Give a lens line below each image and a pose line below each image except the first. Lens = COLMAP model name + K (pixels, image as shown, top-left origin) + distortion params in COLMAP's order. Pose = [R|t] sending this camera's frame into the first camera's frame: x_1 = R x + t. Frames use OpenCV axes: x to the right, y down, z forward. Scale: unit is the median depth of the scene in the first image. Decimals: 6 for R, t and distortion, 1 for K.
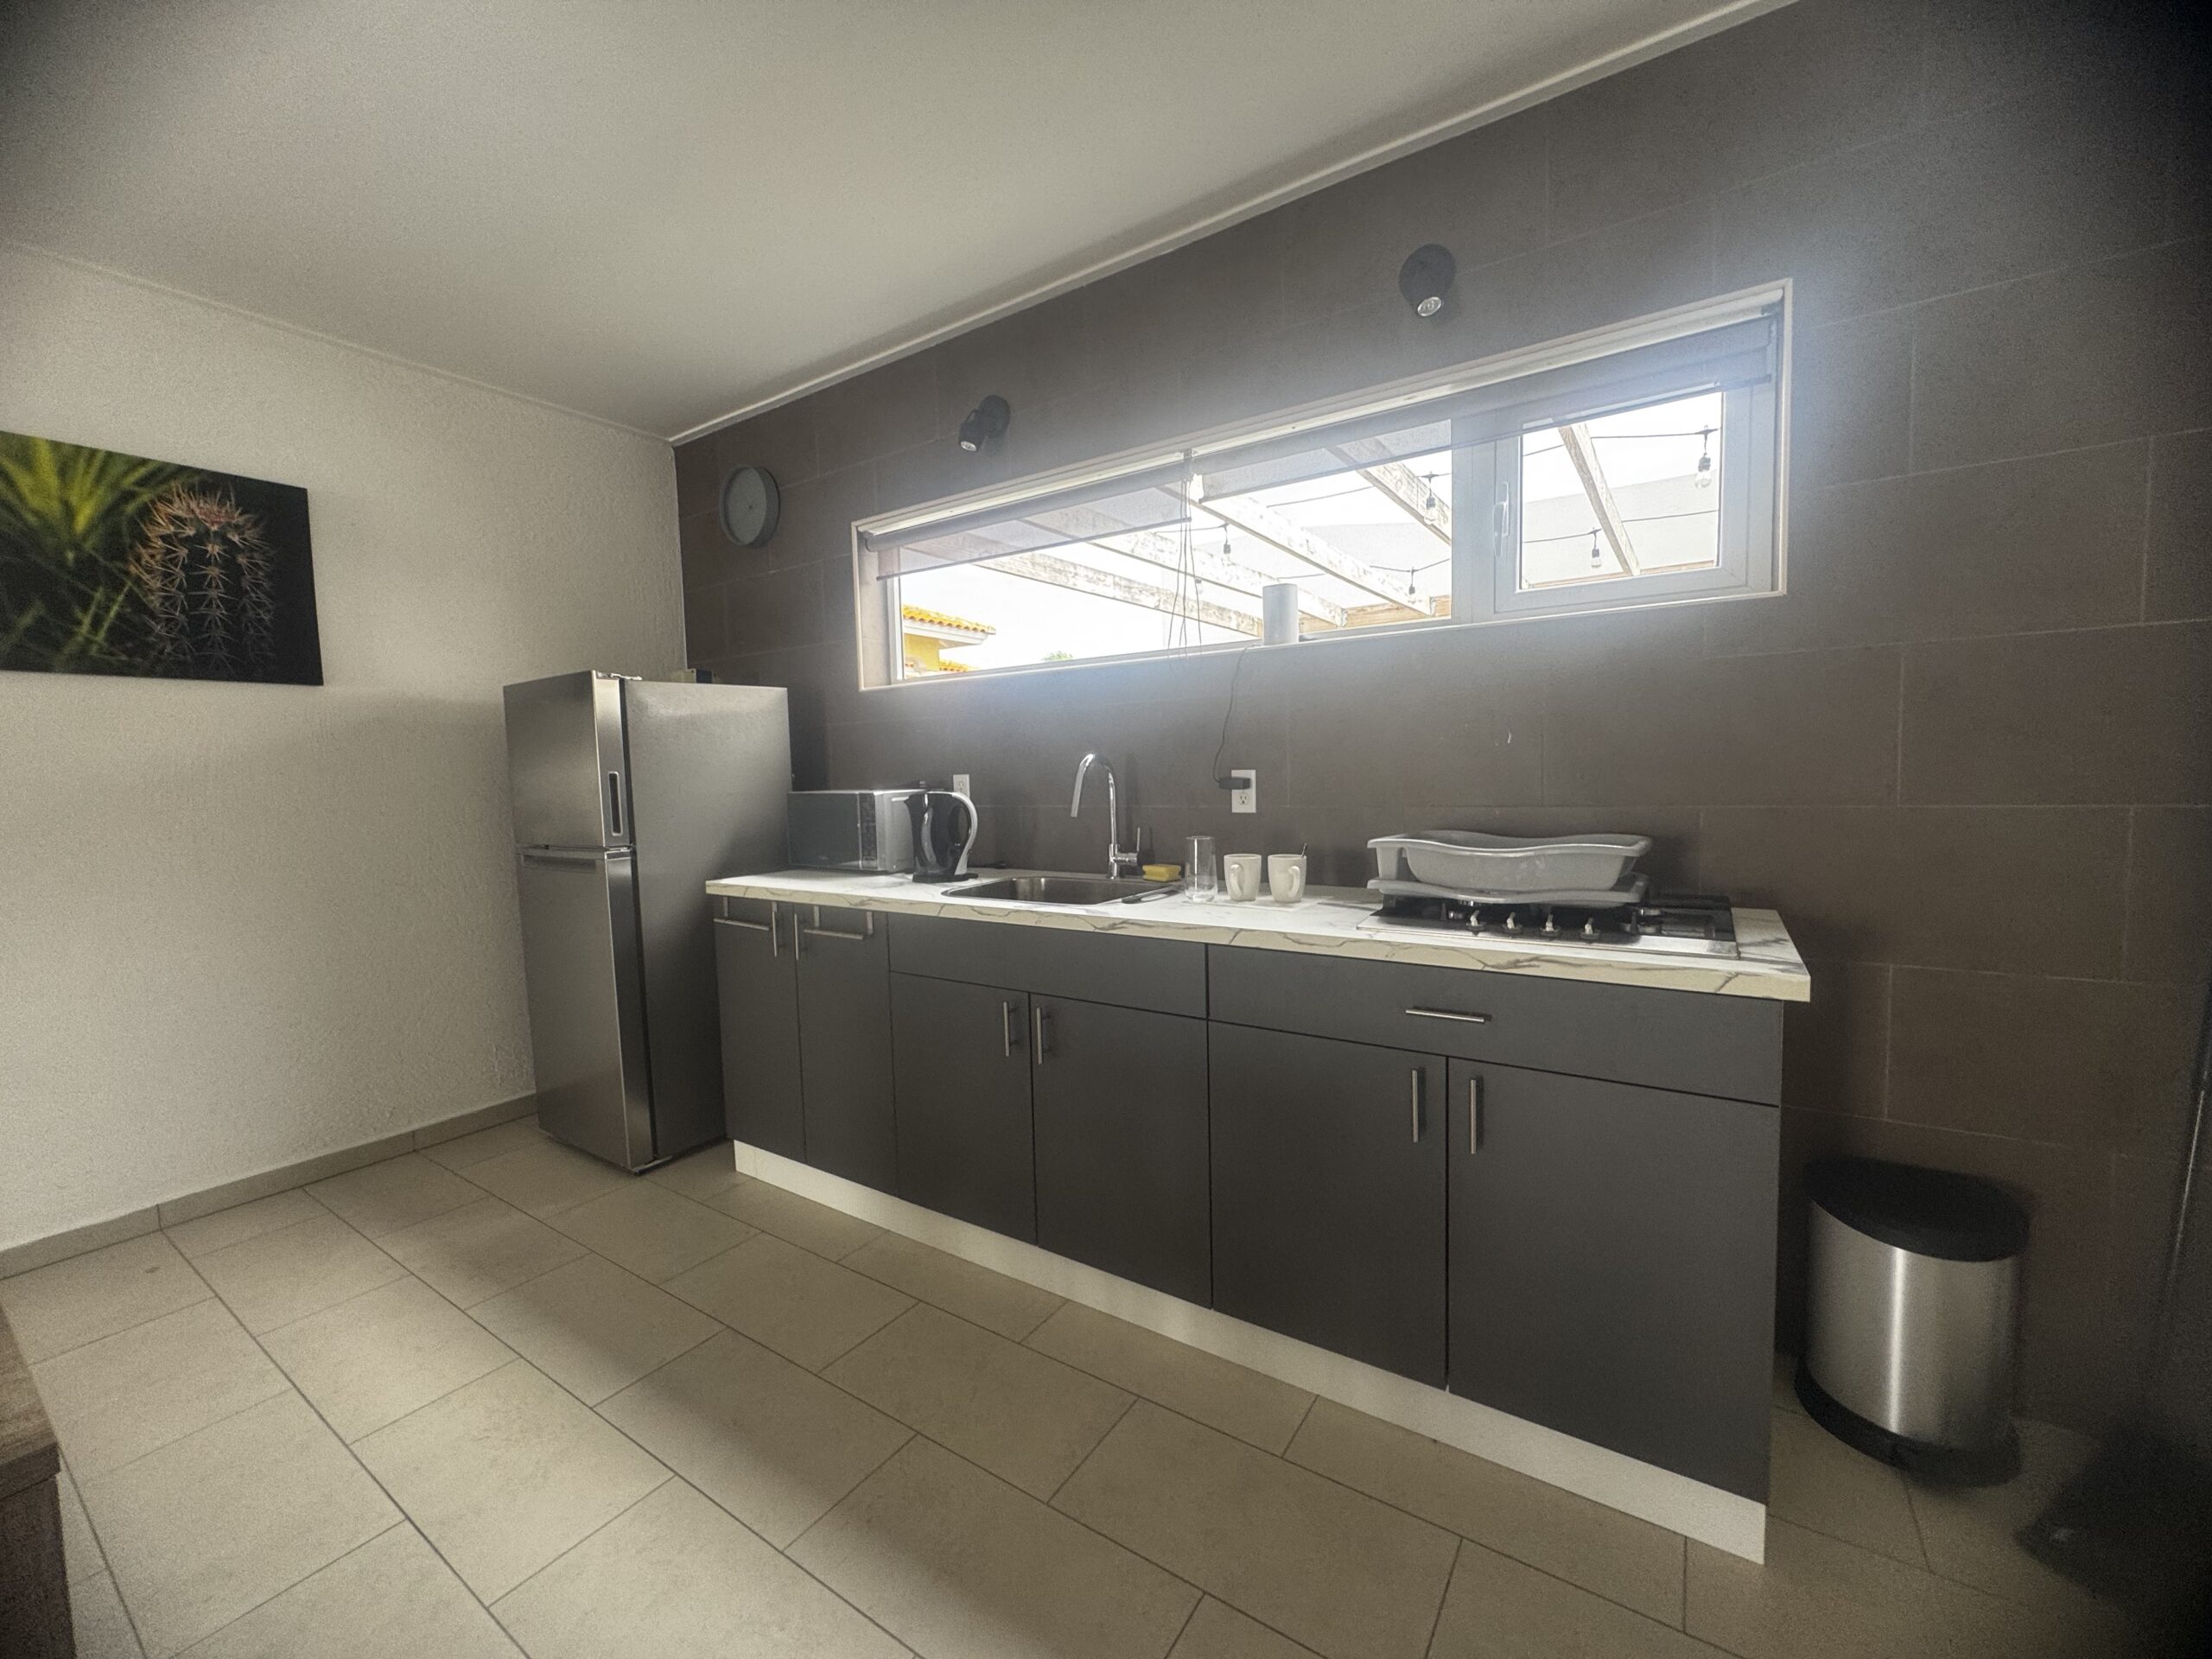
lens RADIAL K [[889.1, 0, 1106.0], [0, 889.1, 829.5], [0, 0, 1]] dist [-0.000266, 0.000286]
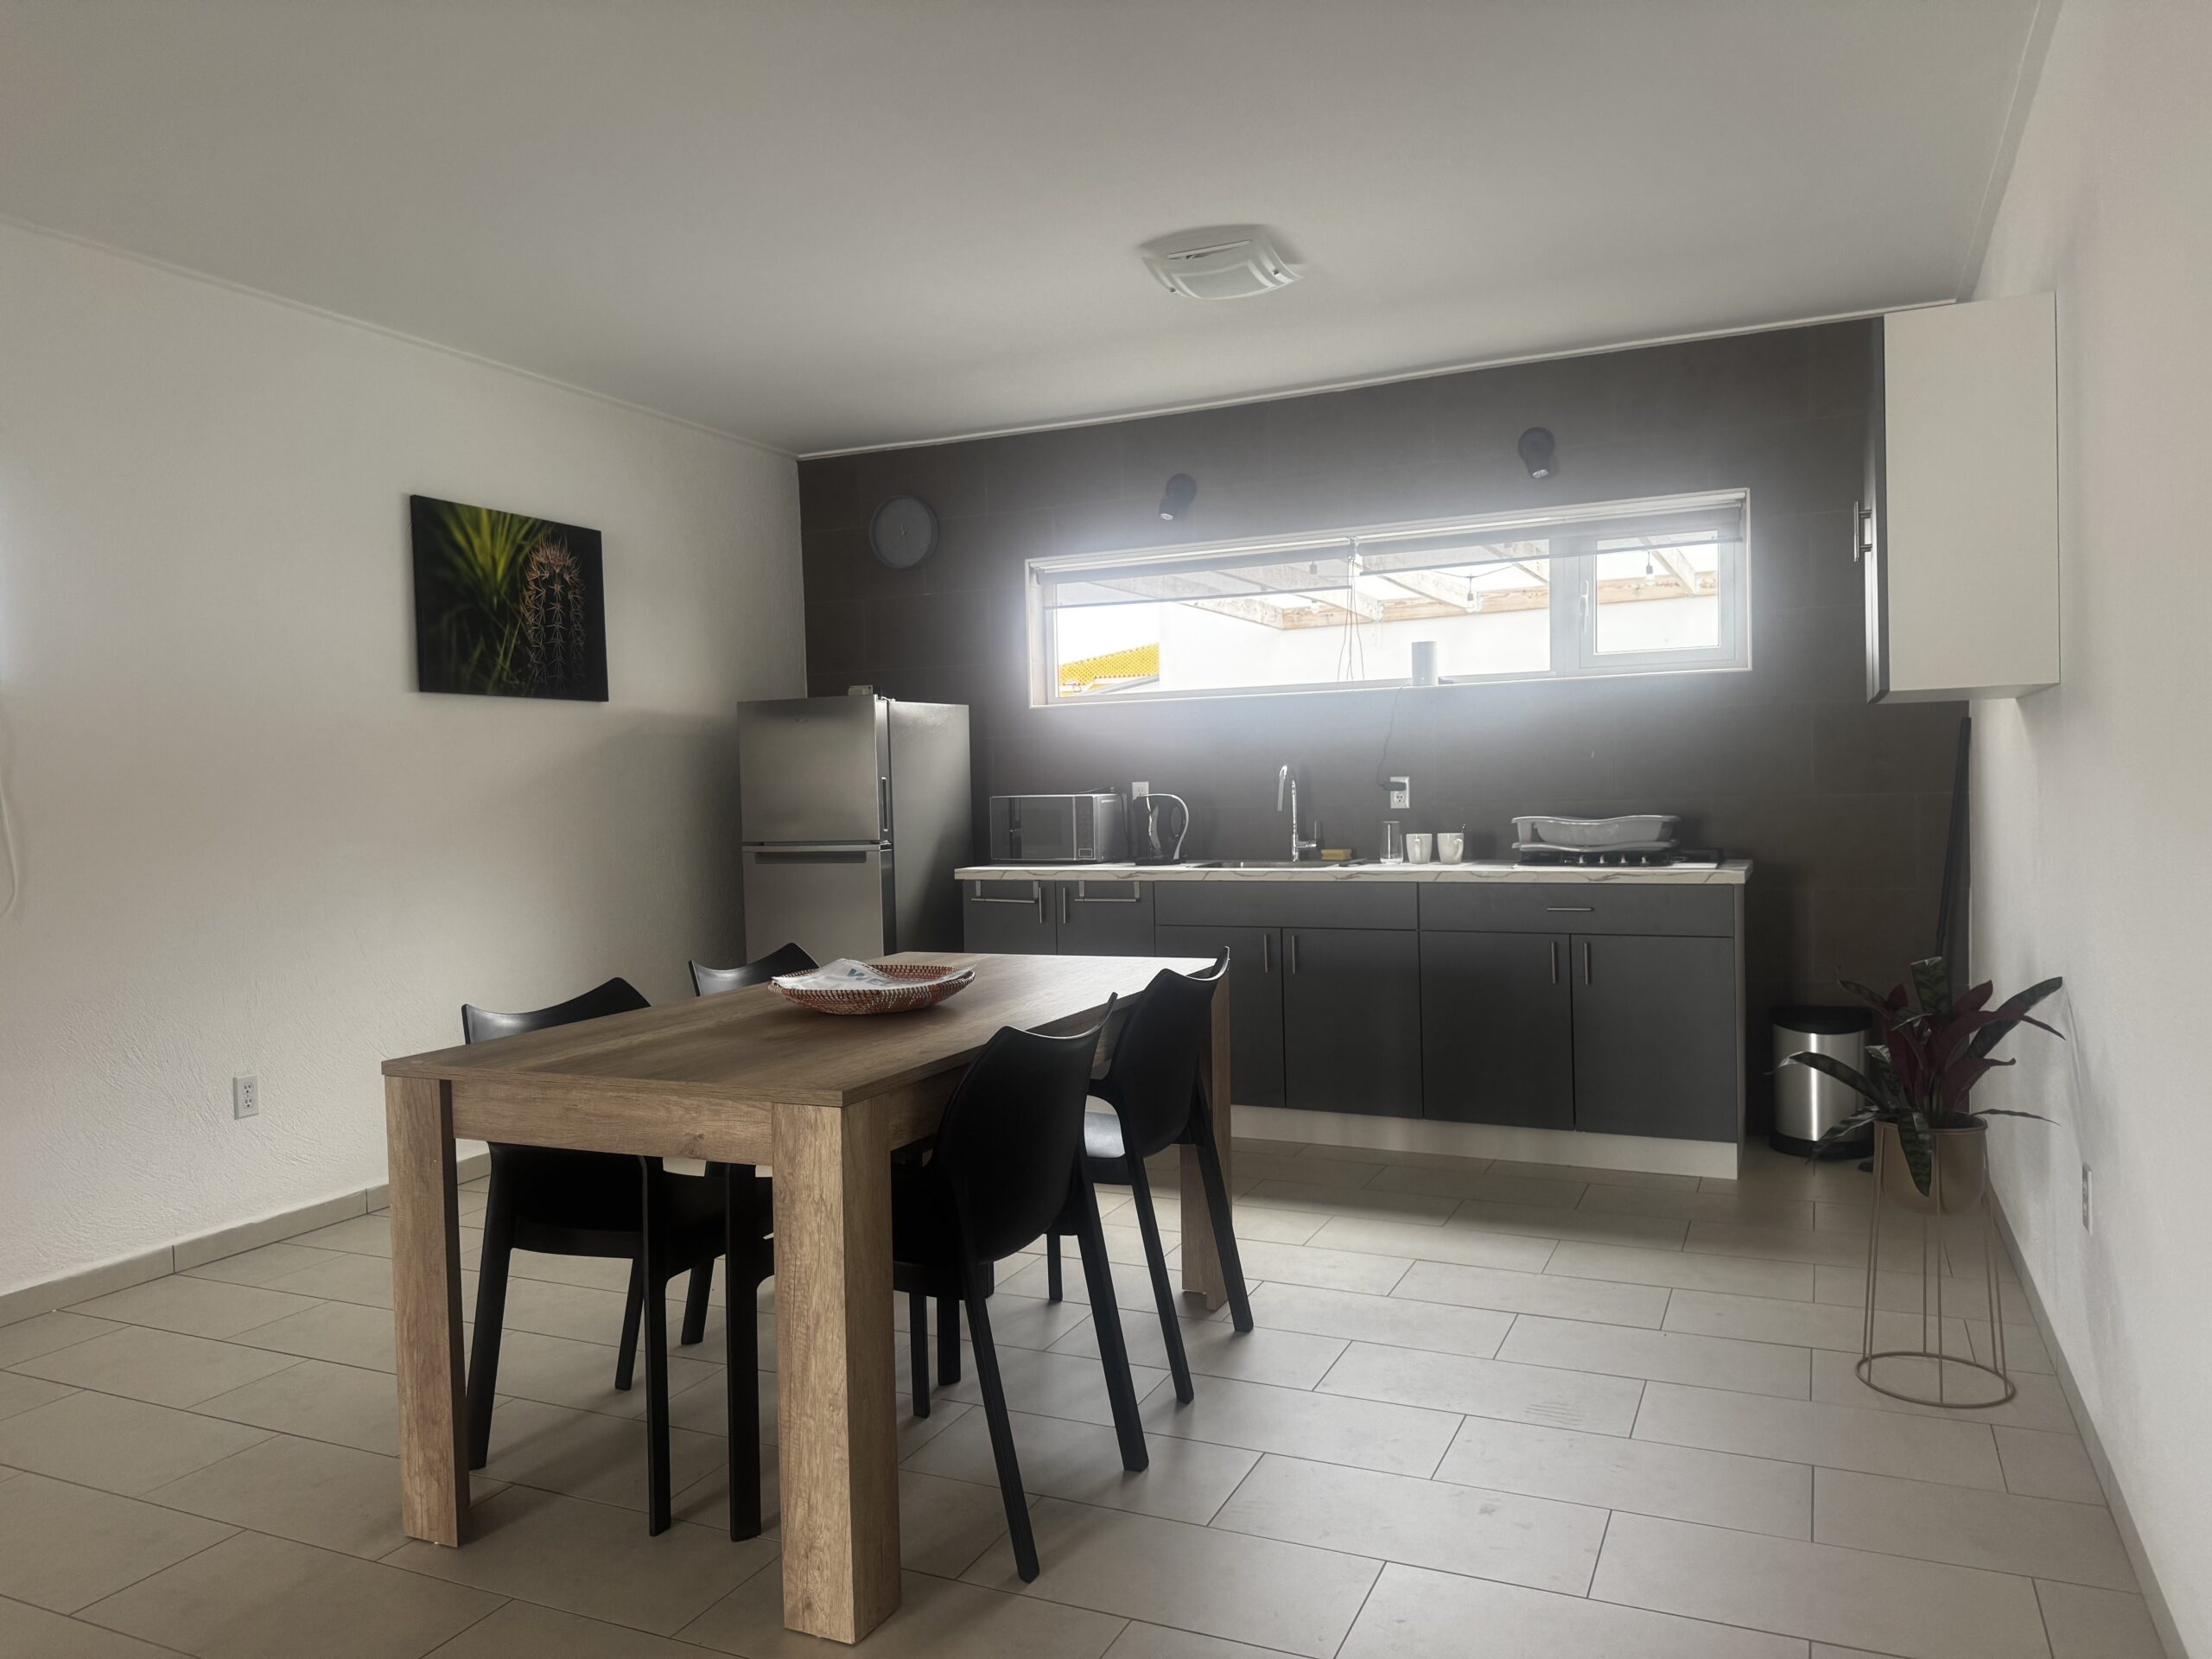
lens RADIAL K [[1558.0, 0, 1106.0], [0, 1558.0, 829.5], [0, 0, 1]] dist [0.162308, -0.247593]
pose [[0.986505, -0.003042, 0.163704, -0.677354], [0.010409, 0.998970, -0.044164, 0.113799], [-0.163401, 0.045272, 0.985520, -1.272041]]
